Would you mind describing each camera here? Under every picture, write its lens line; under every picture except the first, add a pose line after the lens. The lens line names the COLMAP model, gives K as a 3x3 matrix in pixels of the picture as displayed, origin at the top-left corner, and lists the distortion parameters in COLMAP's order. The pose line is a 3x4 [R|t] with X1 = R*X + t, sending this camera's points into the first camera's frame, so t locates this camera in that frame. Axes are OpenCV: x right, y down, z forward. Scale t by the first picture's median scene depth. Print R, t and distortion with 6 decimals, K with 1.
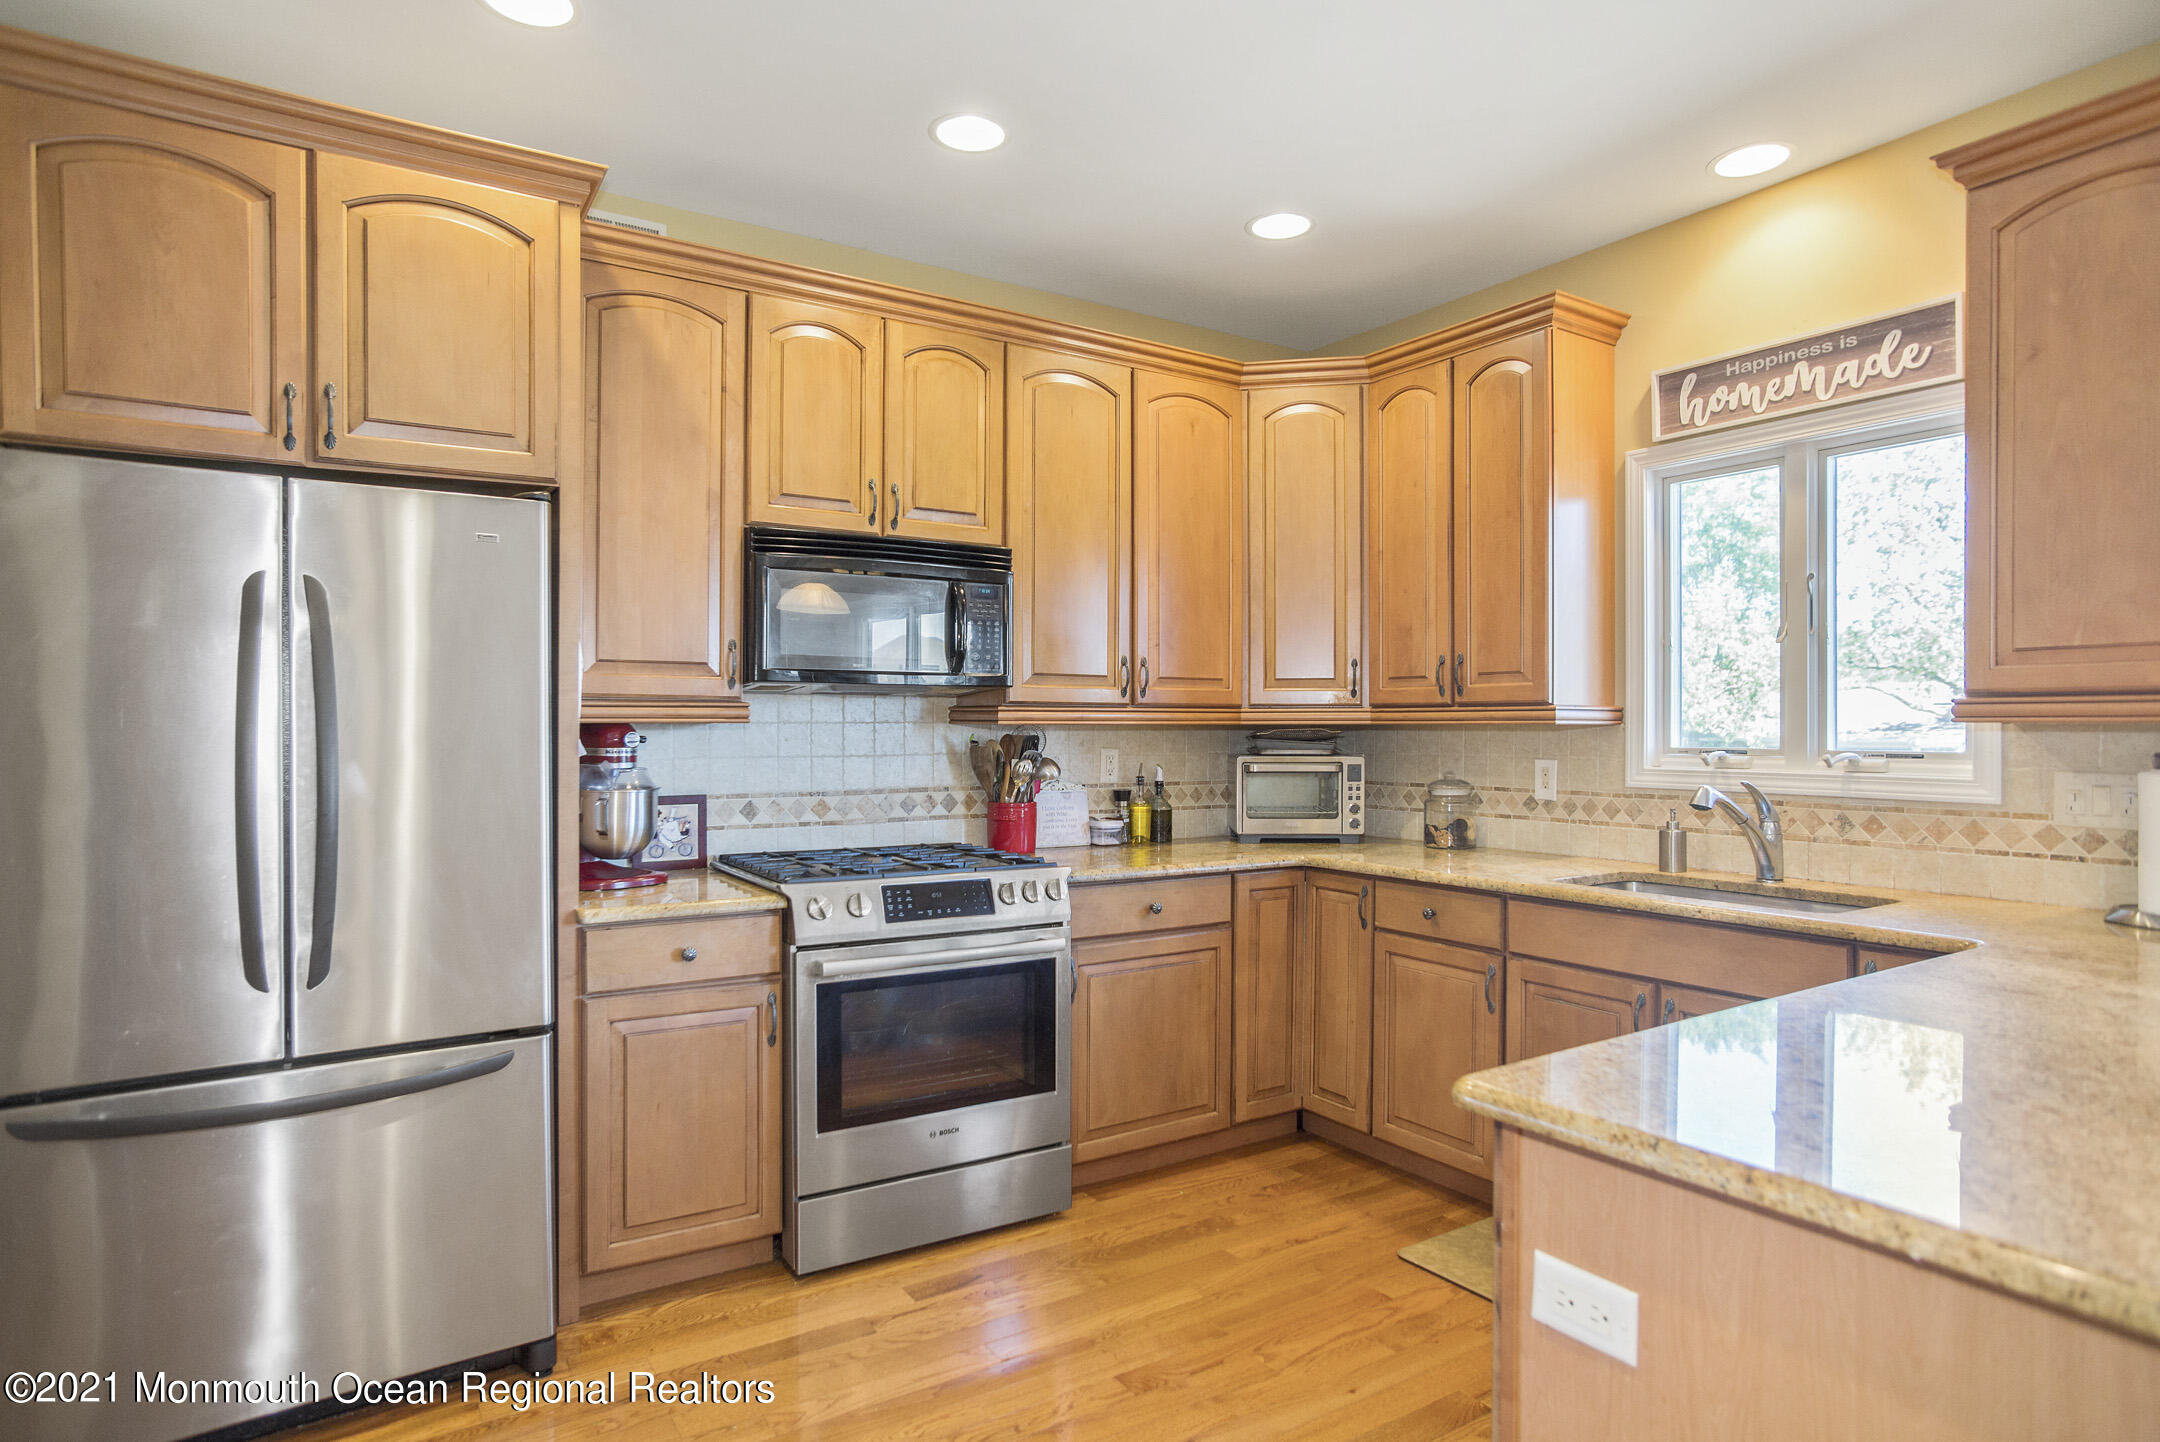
lens RADIAL K [[1196.8, 0, 1053.2], [0, 1196.8, 731.9], [0, 0, 1]] dist [-0.018093, 0.000740]
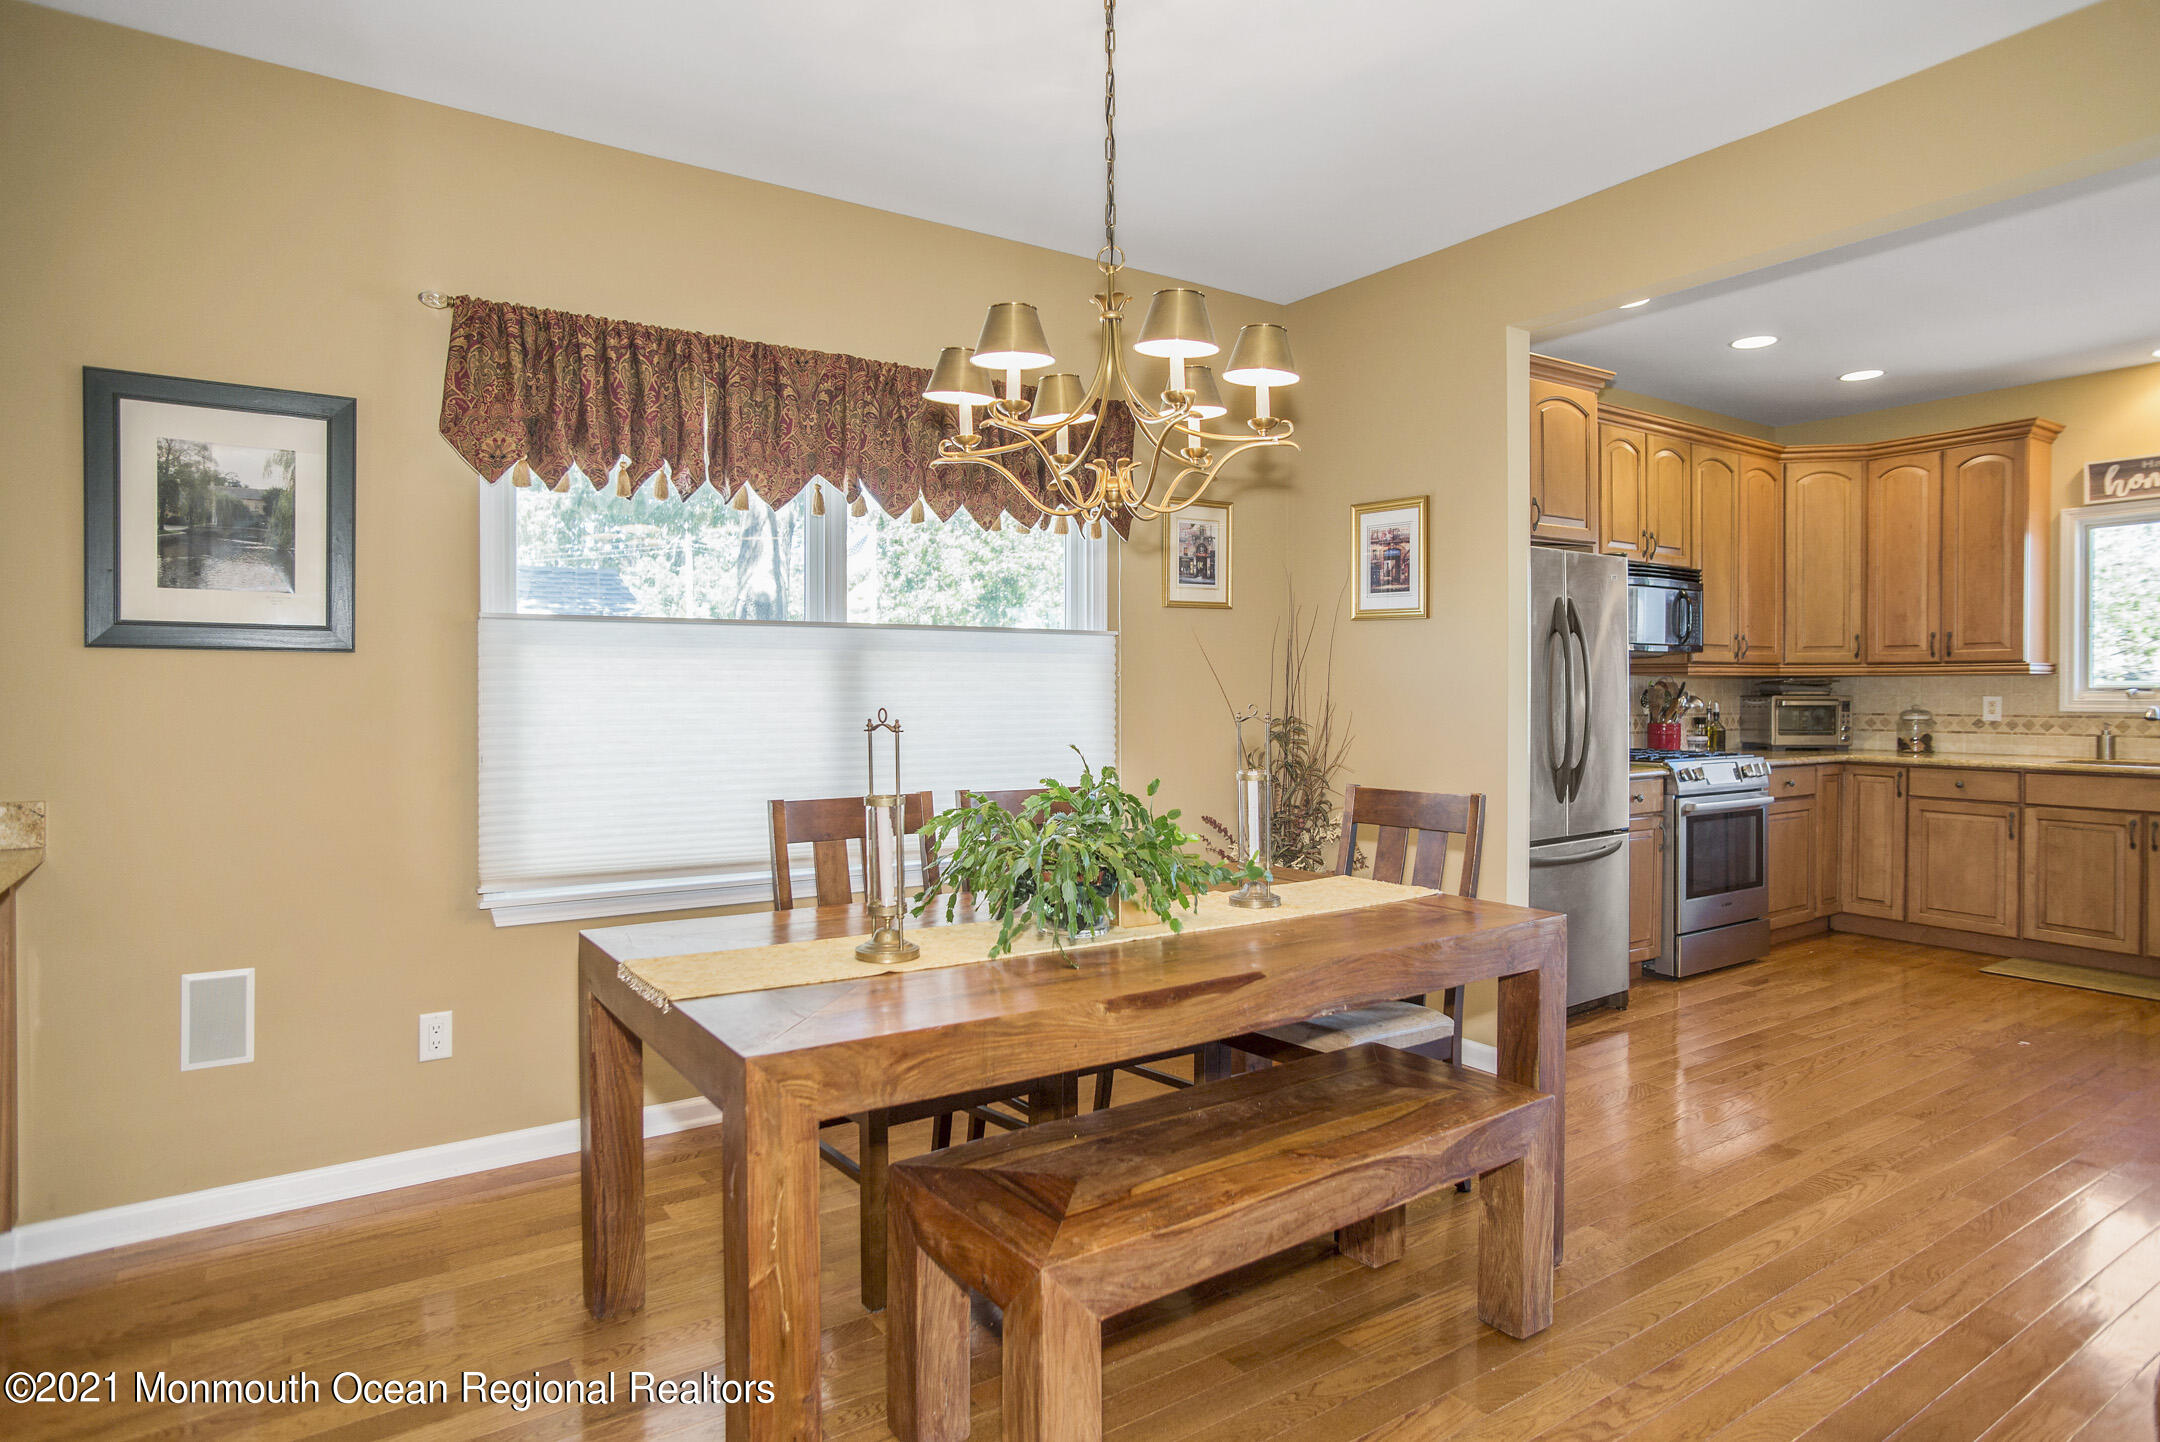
lens RADIAL K [[1210.5, 0, 1074.1], [0, 1210.5, 704.7], [0, 0, 1]] dist [-0.003364, 0.019685]
pose [[0.999334, -0.003186, 0.036364, -1.024767], [0.002898, 0.999964, 0.007971, 0.020760], [-0.036388, -0.007861, 0.999307, -0.695393]]
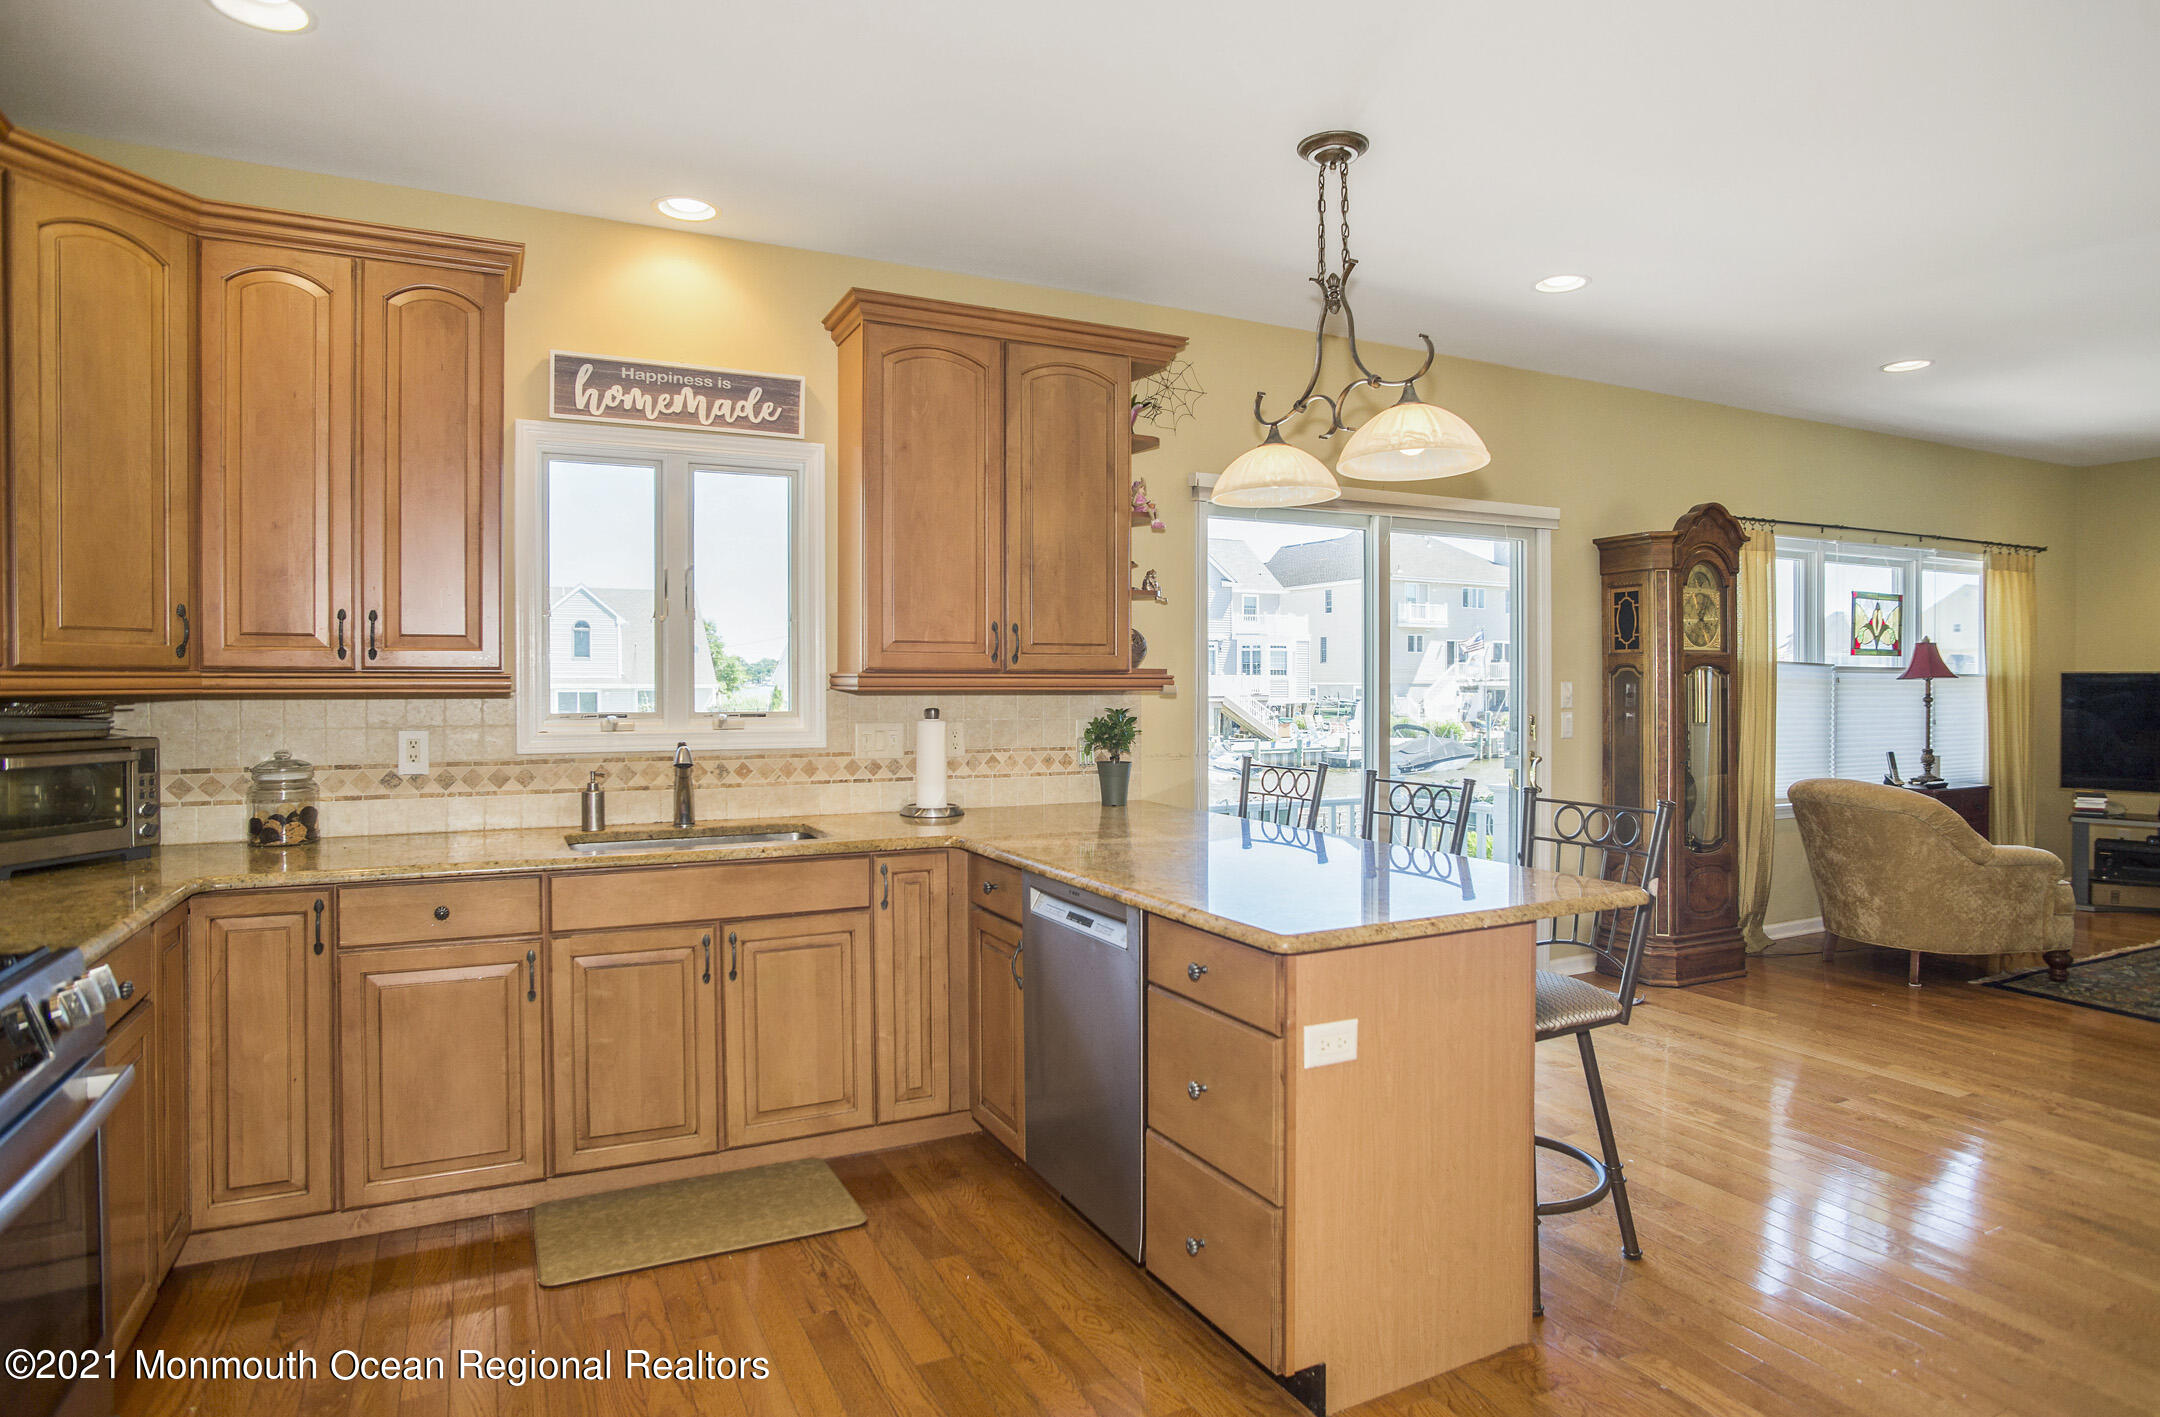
lens RADIAL K [[1178.2, 0, 1087.6], [0, 1178.2, 697.0], [0, 0, 1]] dist [-0.075301, 0.032746]
pose [[0.098808, -0.006032, 0.995088, -0.469270], [0.007100, 0.999960, 0.005357, -0.003741], [-0.995081, 0.006536, 0.098846, 0.459791]]
